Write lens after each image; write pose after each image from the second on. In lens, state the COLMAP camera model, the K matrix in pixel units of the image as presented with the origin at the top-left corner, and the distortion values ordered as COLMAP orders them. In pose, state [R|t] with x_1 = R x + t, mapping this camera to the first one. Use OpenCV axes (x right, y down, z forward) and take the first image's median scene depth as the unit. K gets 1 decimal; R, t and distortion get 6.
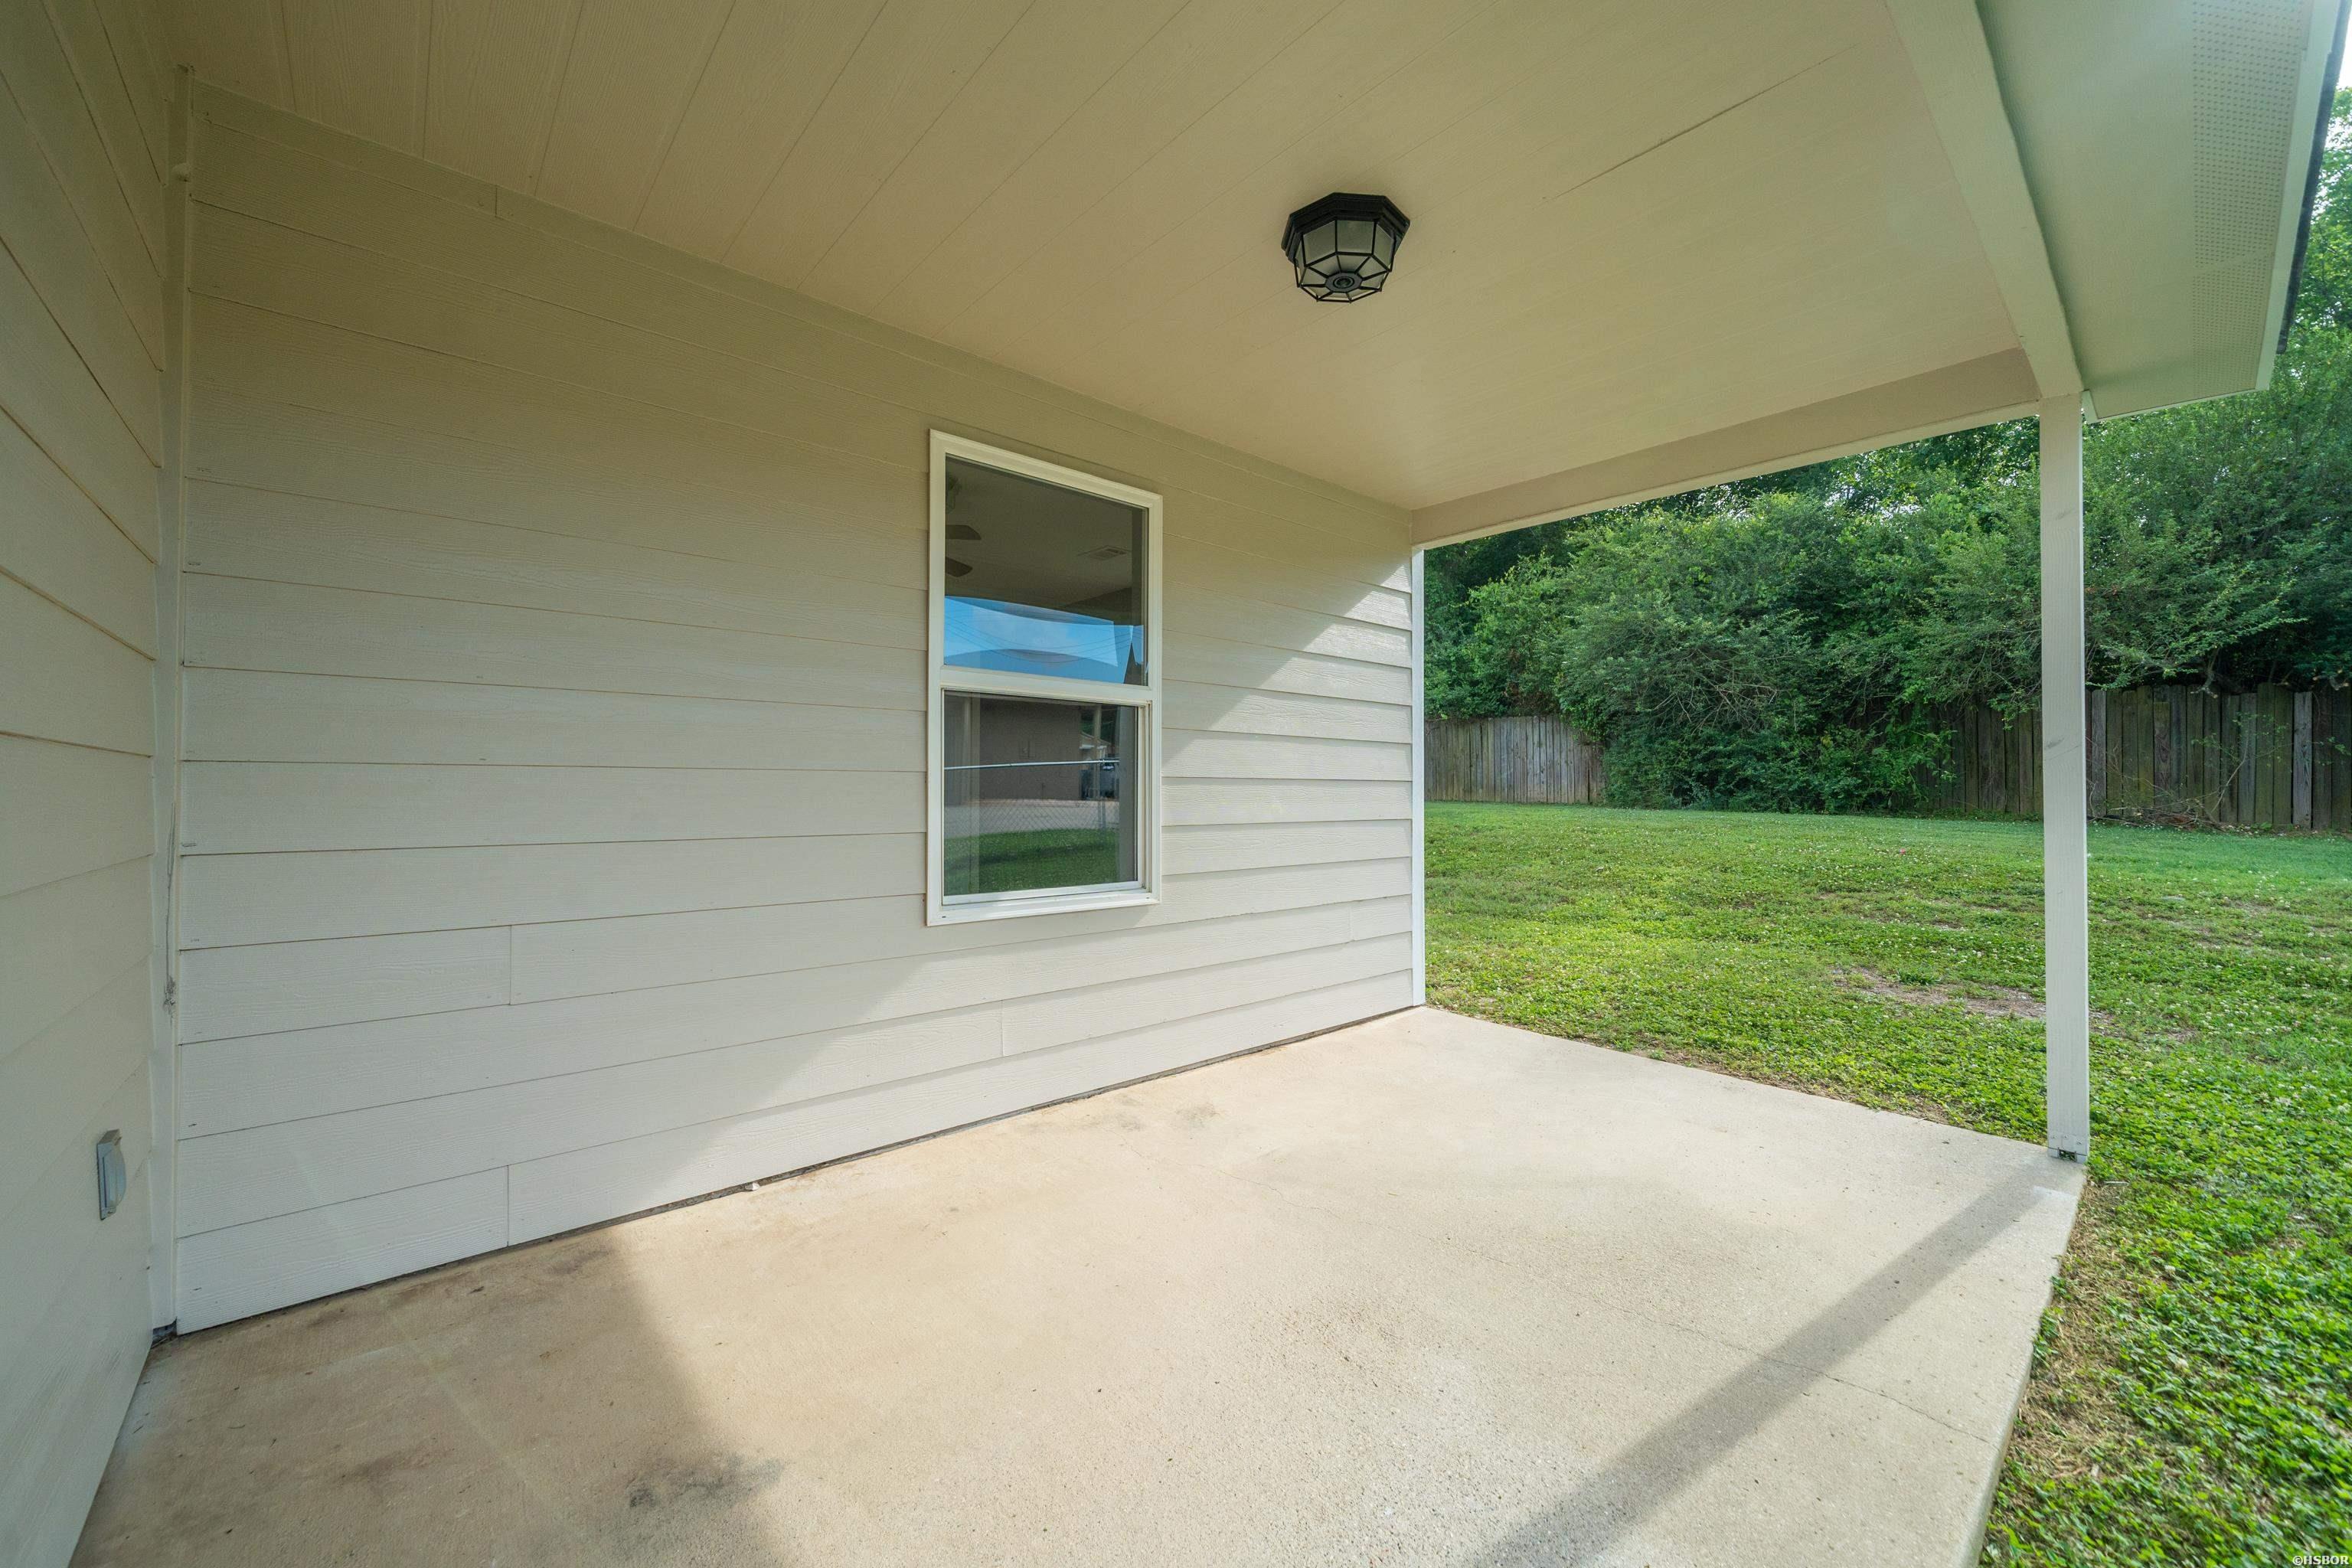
lens RADIAL K [[909.7, 0, 1176.0], [0, 909.7, 784.0], [0, 0, 1]] dist [-0.001370, -0.000153]
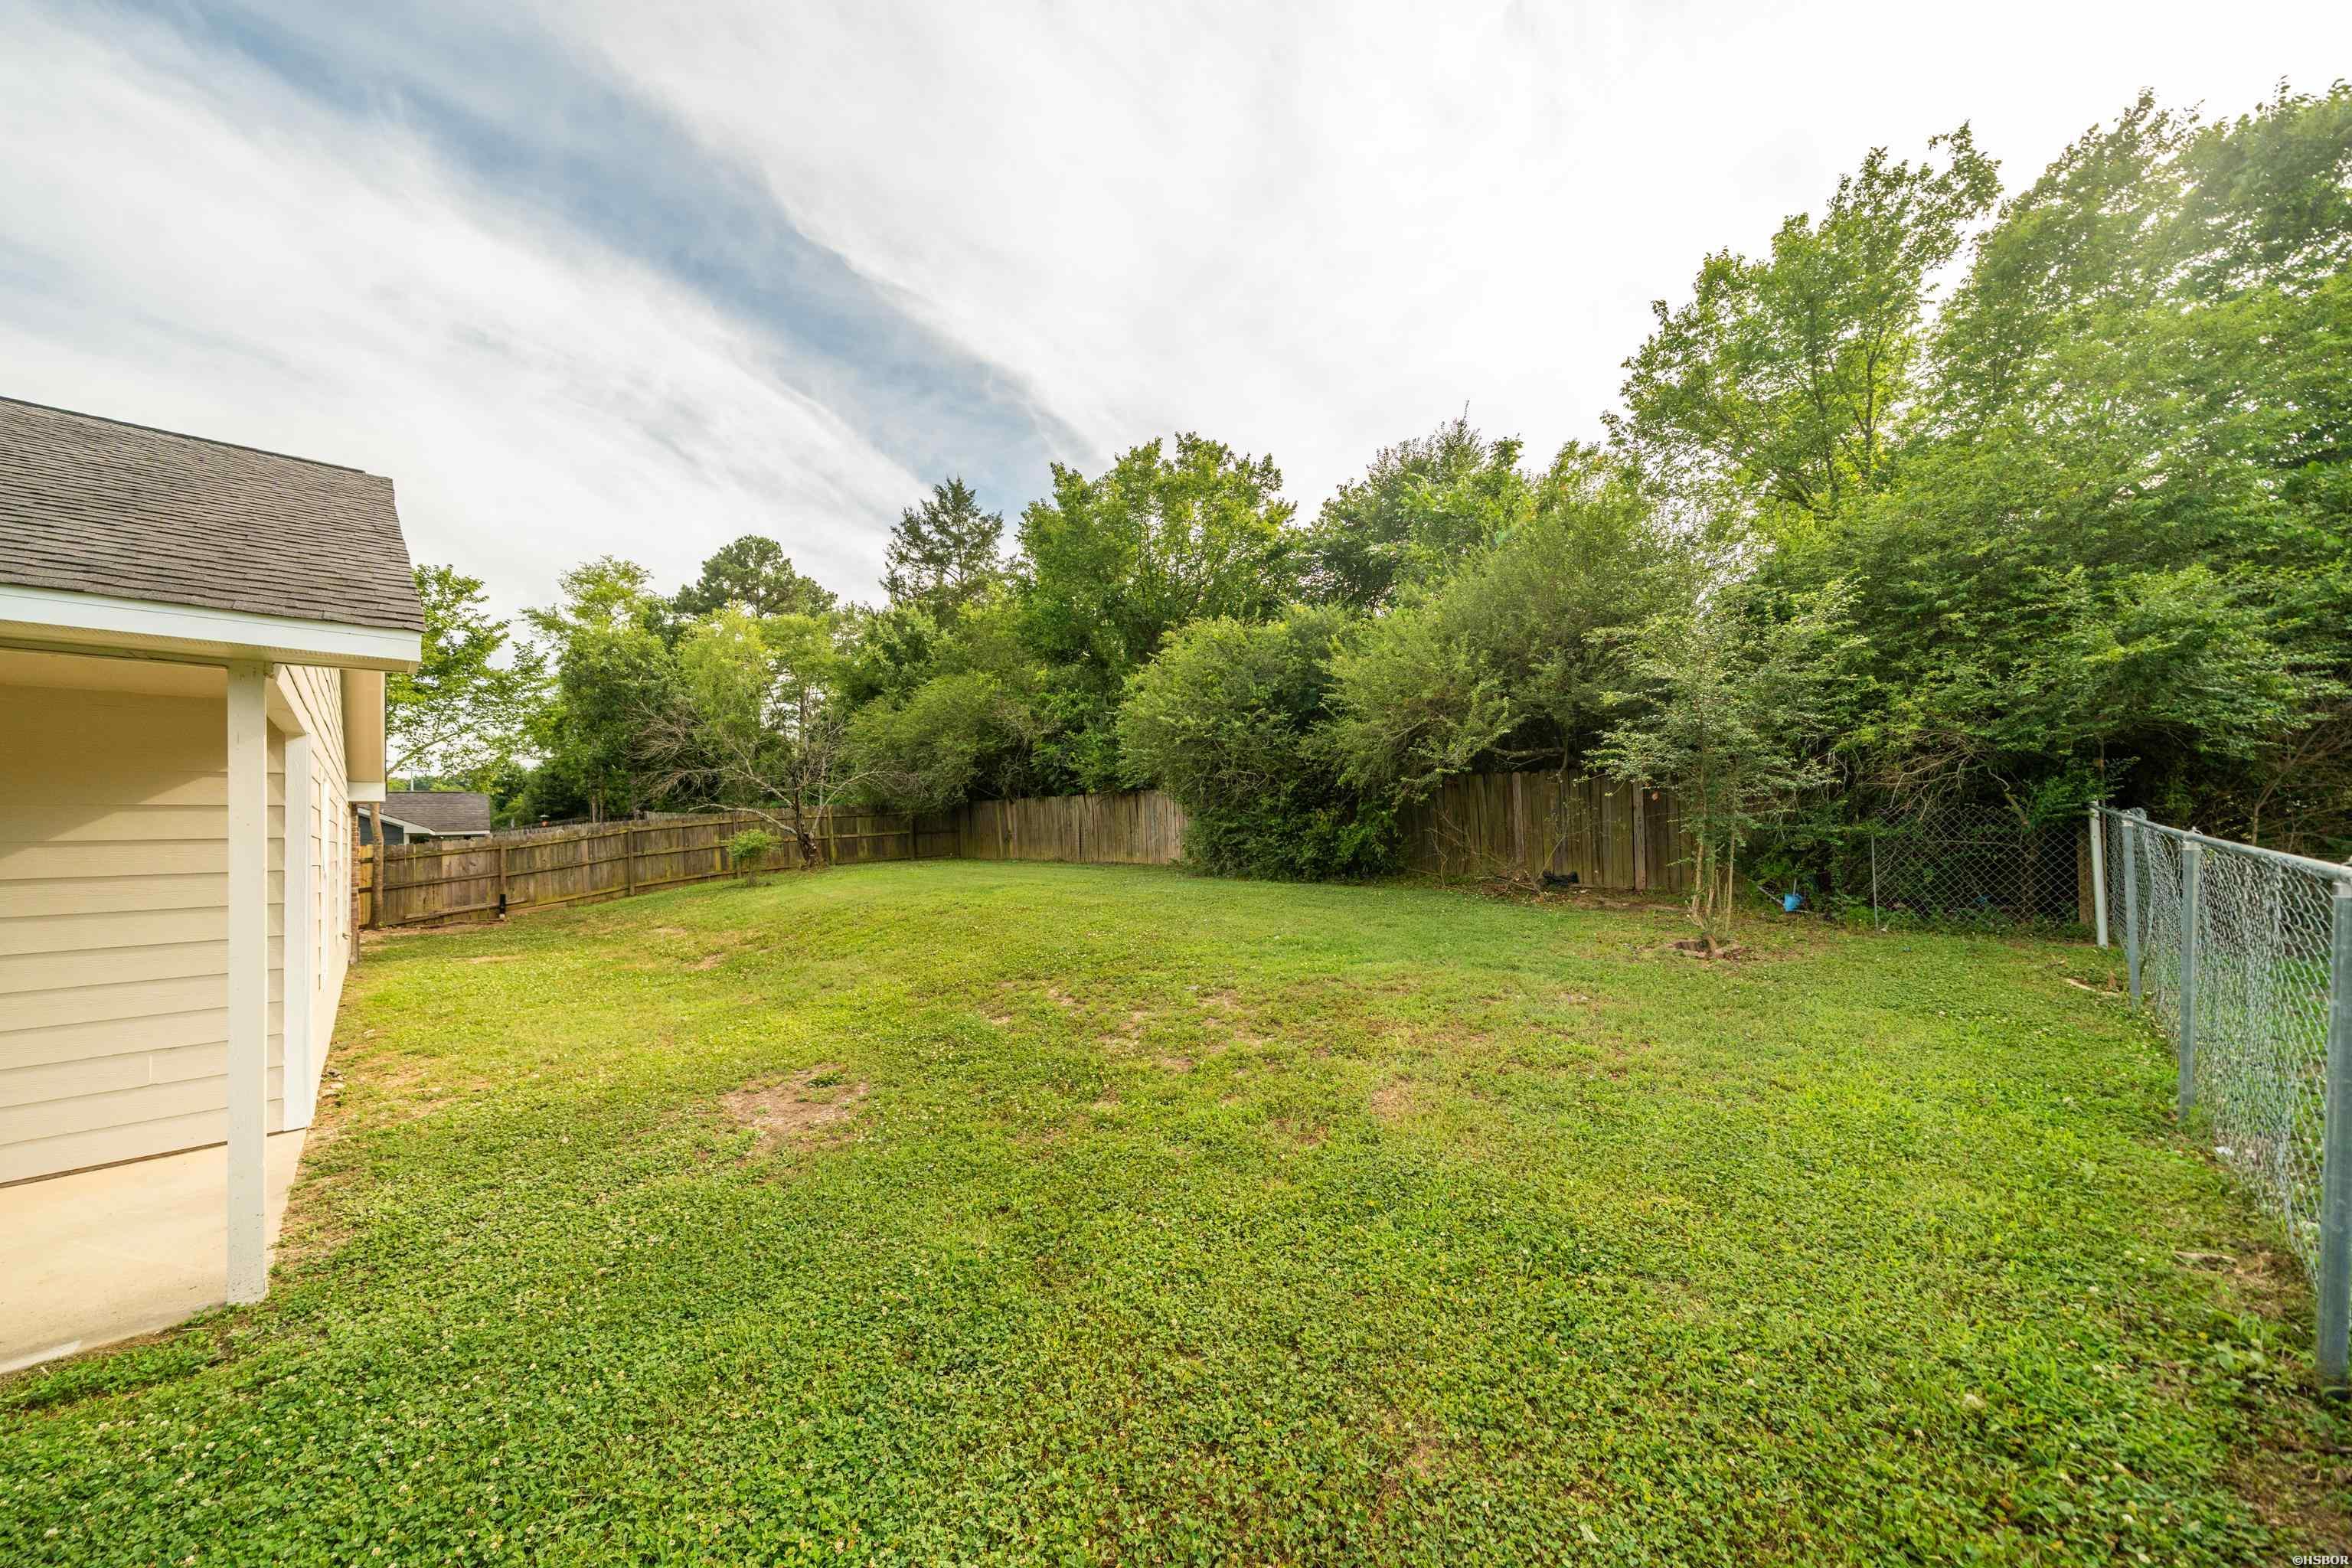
lens RADIAL K [[815.4, 0, 1168.9], [0, 815.4, 818.4], [0, 0, 1]] dist [-0.000563, -0.000152]
pose [[0.998257, -0.023068, 0.054314, 0.549131], [0.023697, 0.999659, -0.010963, -0.045931], [-0.054042, 0.012230, 0.998464, -0.035335]]
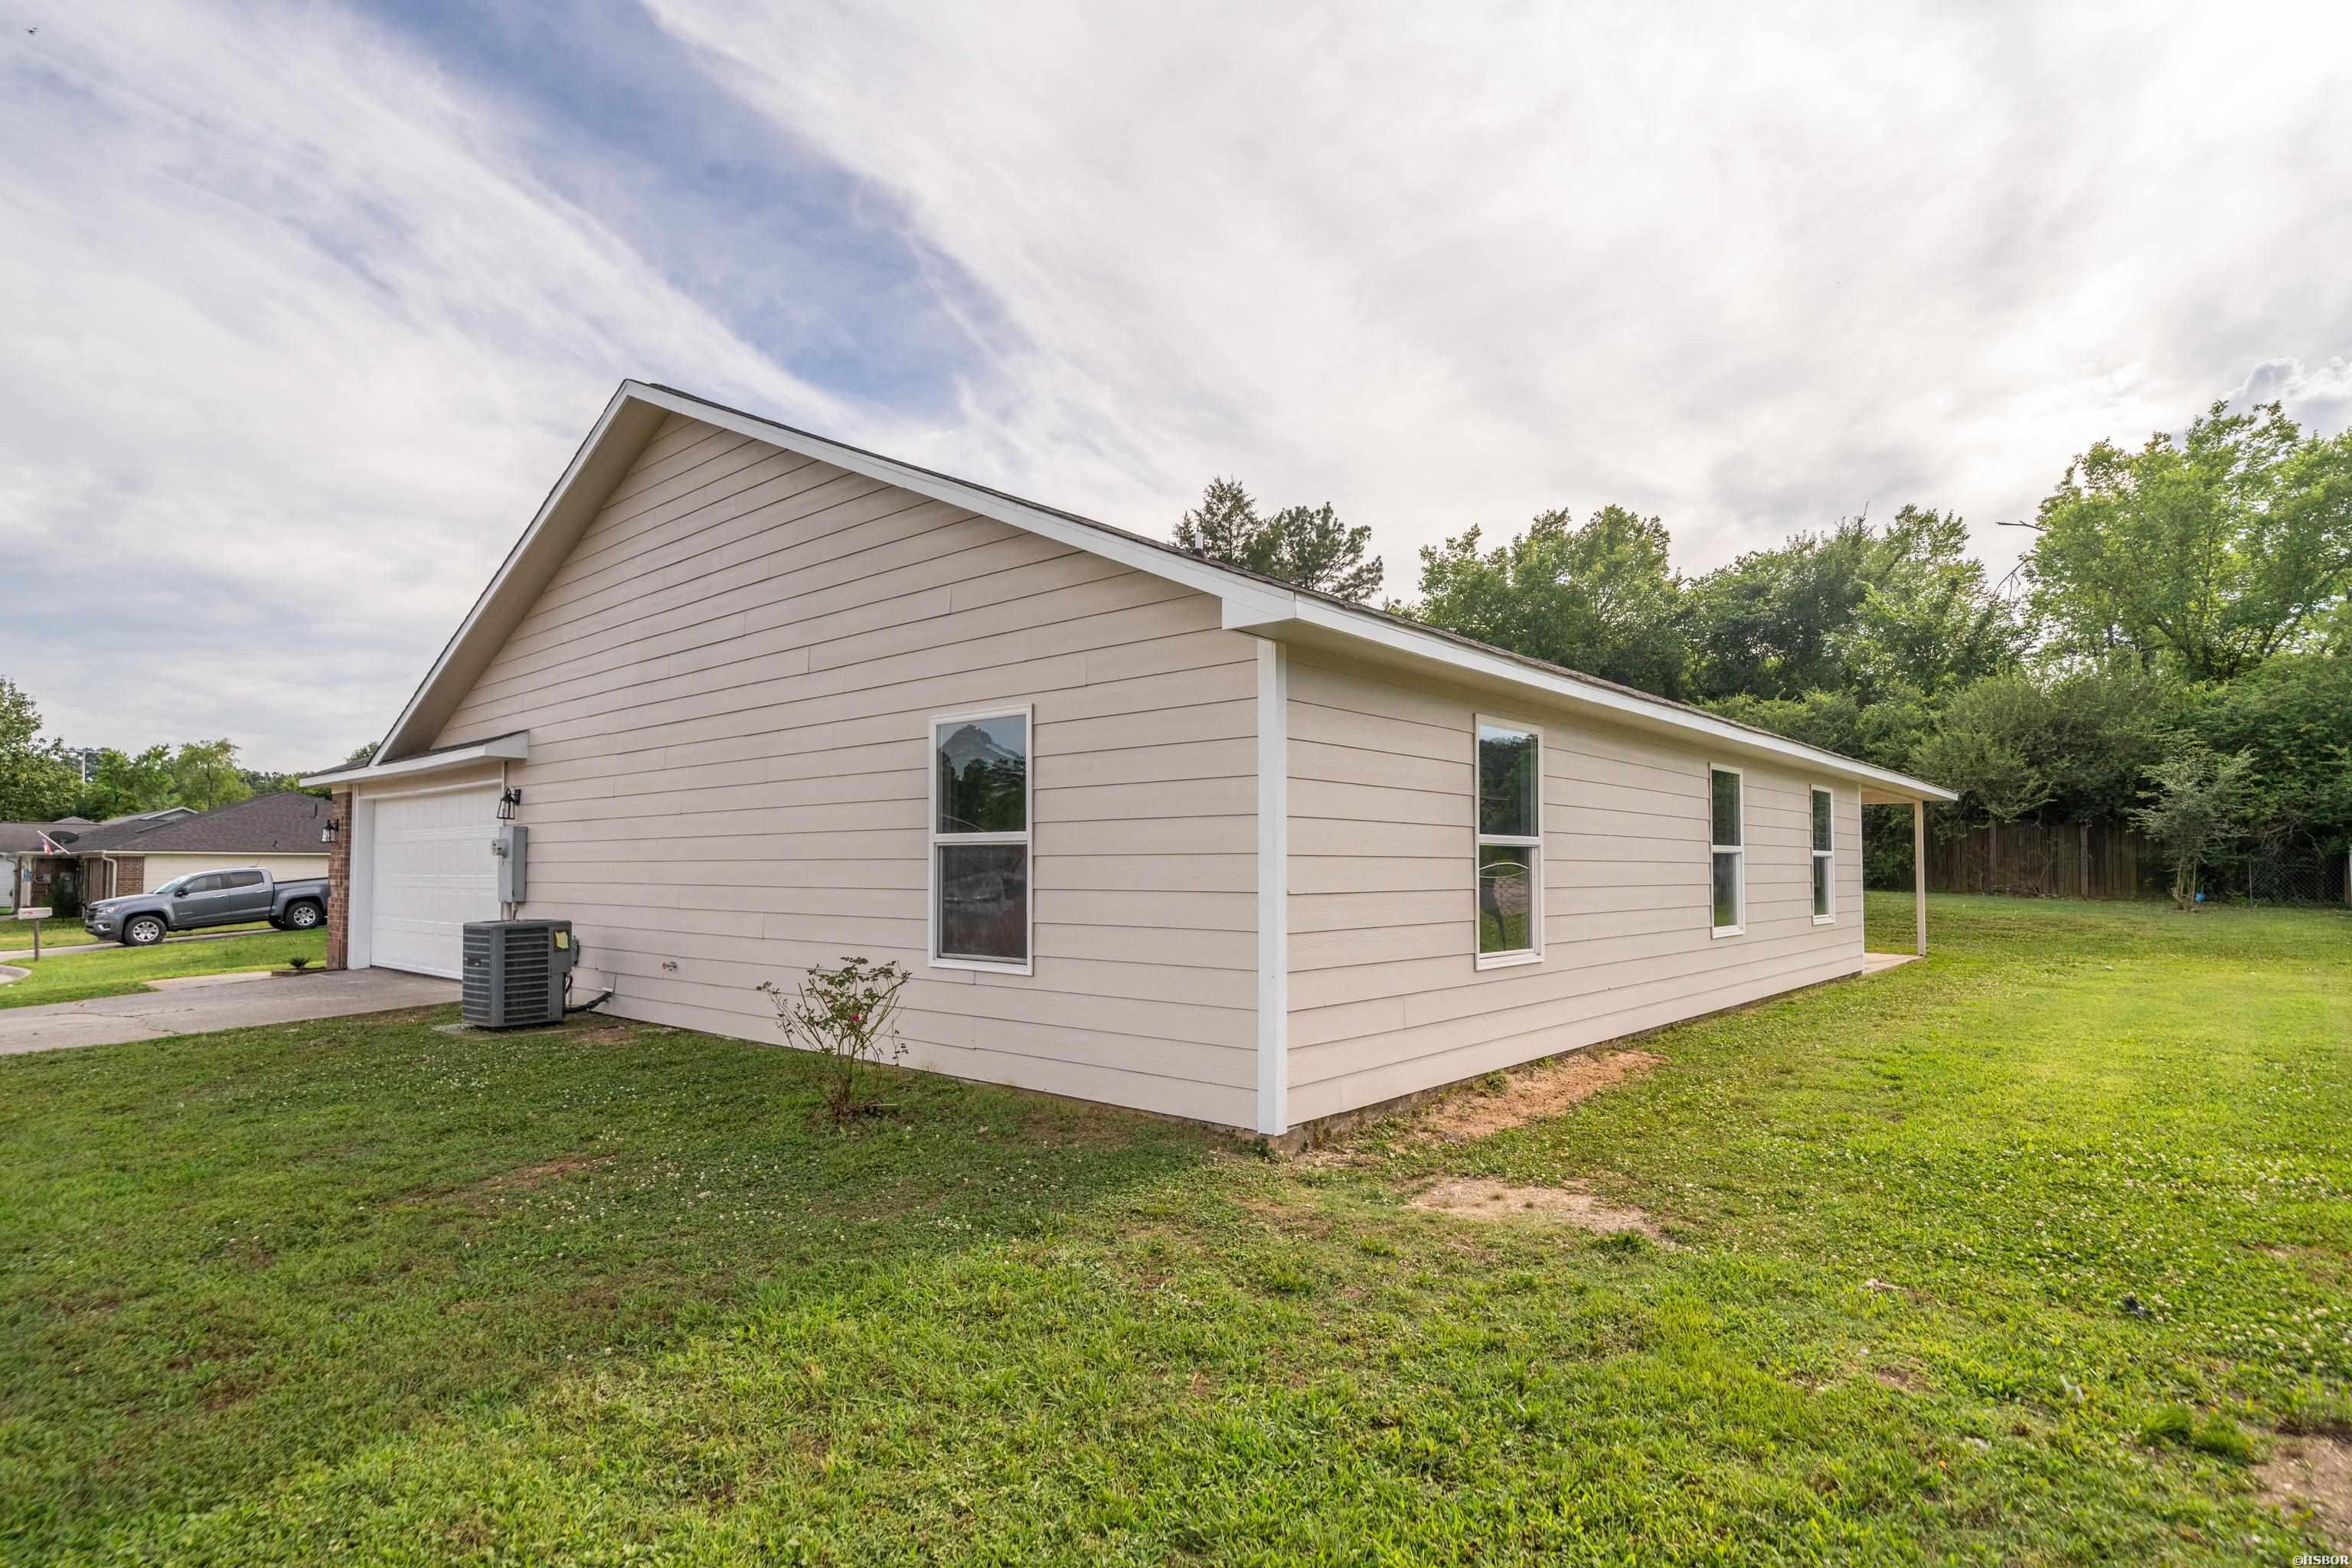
lens RADIAL K [[1186.5, 0, 1172.1], [0, 1186.5, 836.9], [0, 0, 1]] dist [0.001154, 0.001783]
pose [[0.992519, -0.001506, 0.122082, -0.938739], [0.003495, 0.999865, -0.016076, -0.039959], [-0.122041, 0.016383, 0.992390, -1.208812]]
